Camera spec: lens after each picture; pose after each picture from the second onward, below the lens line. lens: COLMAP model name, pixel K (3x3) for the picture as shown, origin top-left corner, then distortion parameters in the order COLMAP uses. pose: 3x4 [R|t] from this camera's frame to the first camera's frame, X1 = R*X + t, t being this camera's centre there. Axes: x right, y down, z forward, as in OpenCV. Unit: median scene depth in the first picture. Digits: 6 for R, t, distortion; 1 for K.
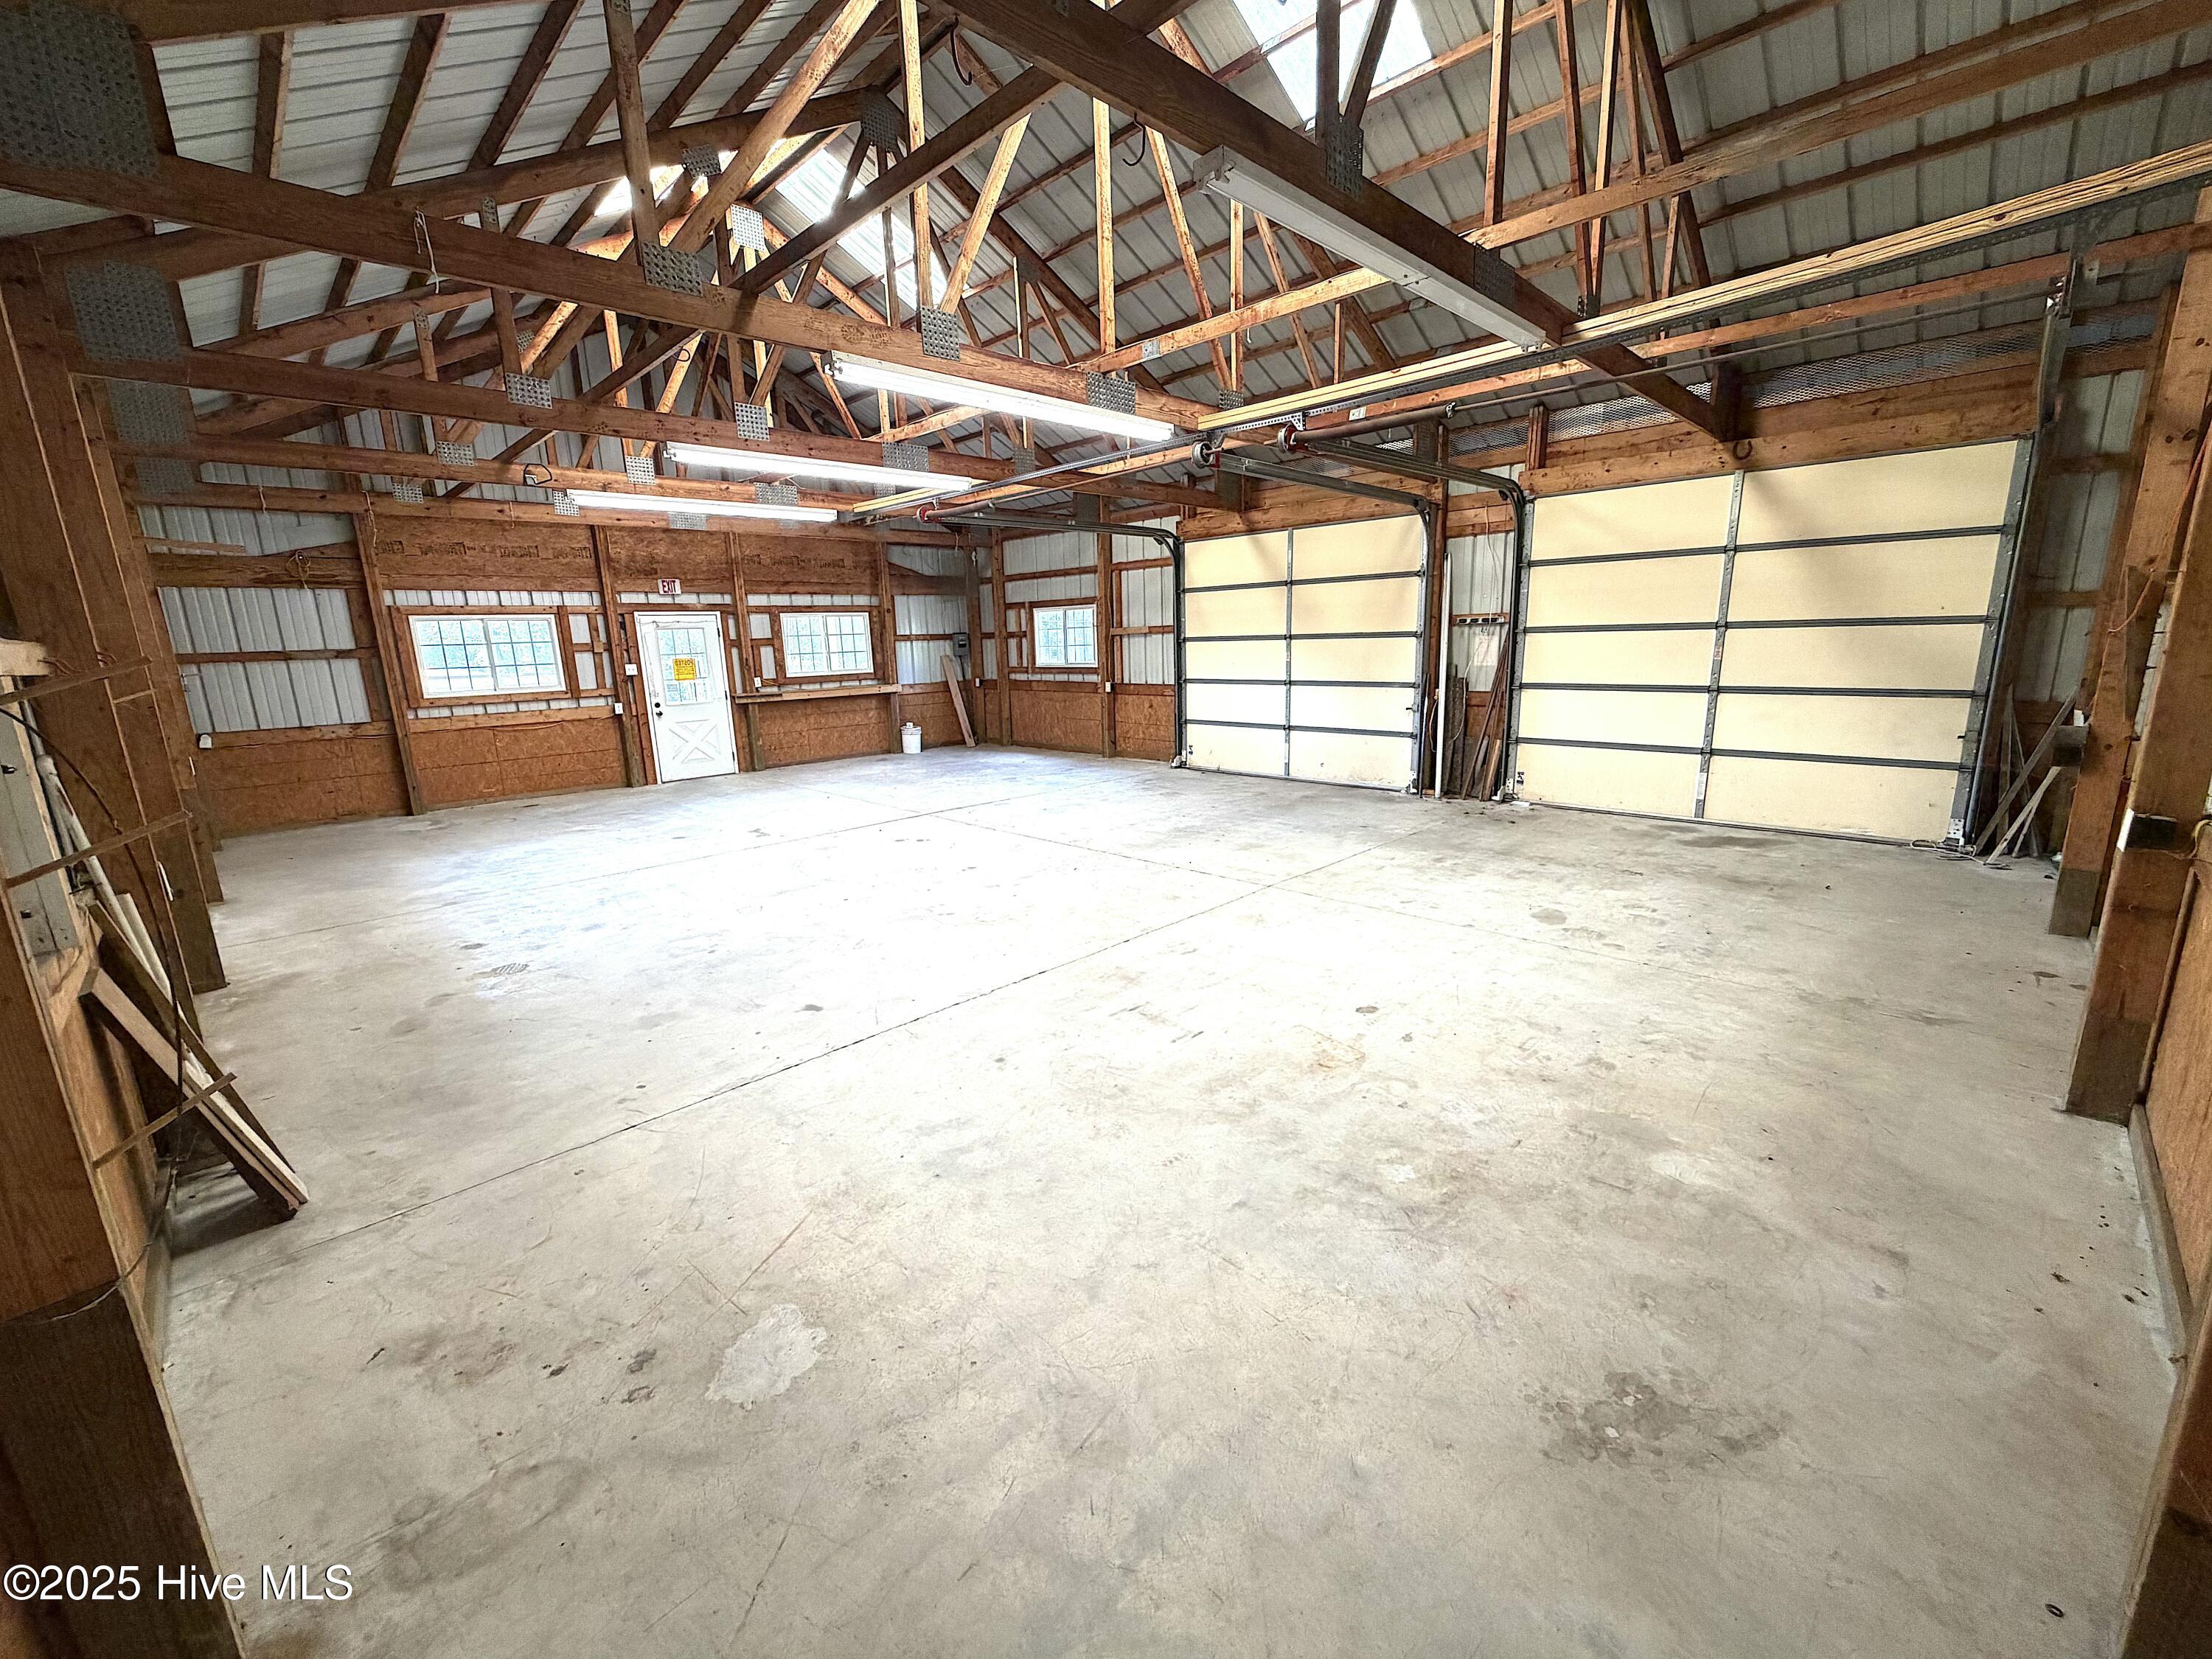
lens RADIAL K [[884.4, 0, 1106.0], [0, 884.4, 829.5], [0, 0, 1]] dist [-0.000112, -0.000045]
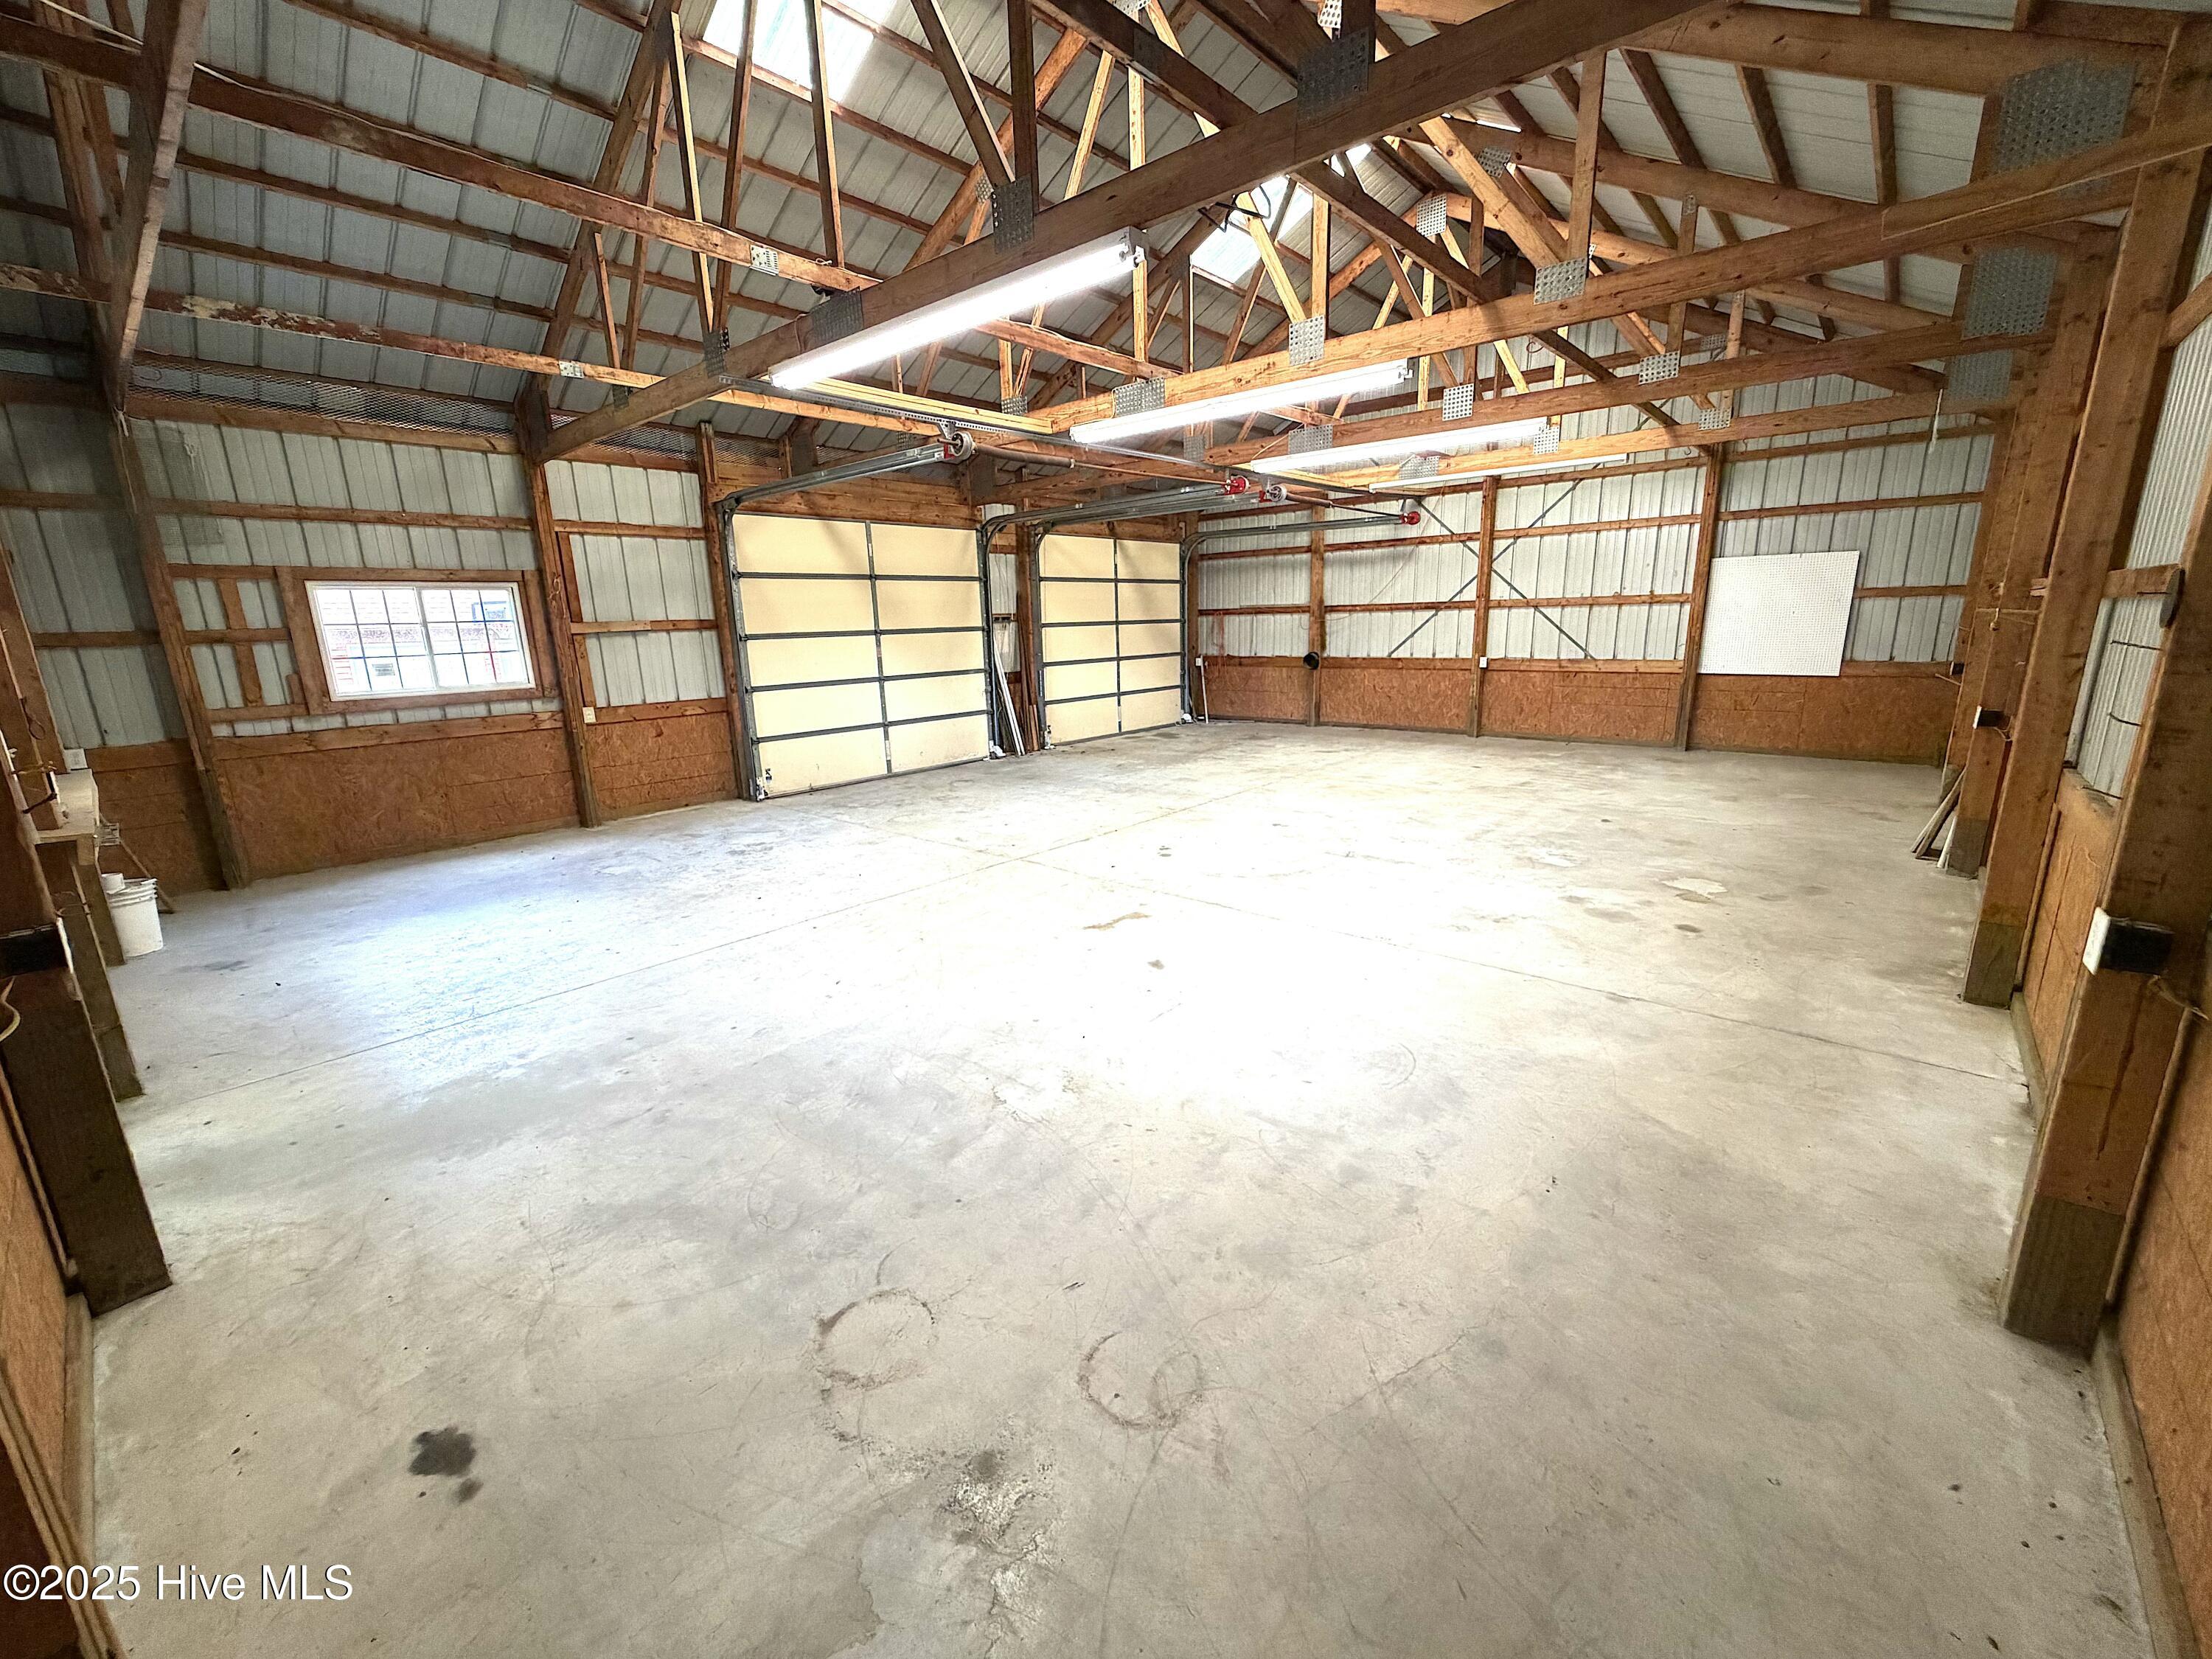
lens RADIAL K [[884.4, 0, 1106.0], [0, 884.4, 829.5], [0, 0, 1]] dist [-0.000112, -0.000045]
pose [[-0.061551, -0.198561, 0.978154, -0.801039], [0.246451, 0.946644, 0.207673, -0.149033], [-0.967199, 0.253850, -0.009332, 0.804988]]
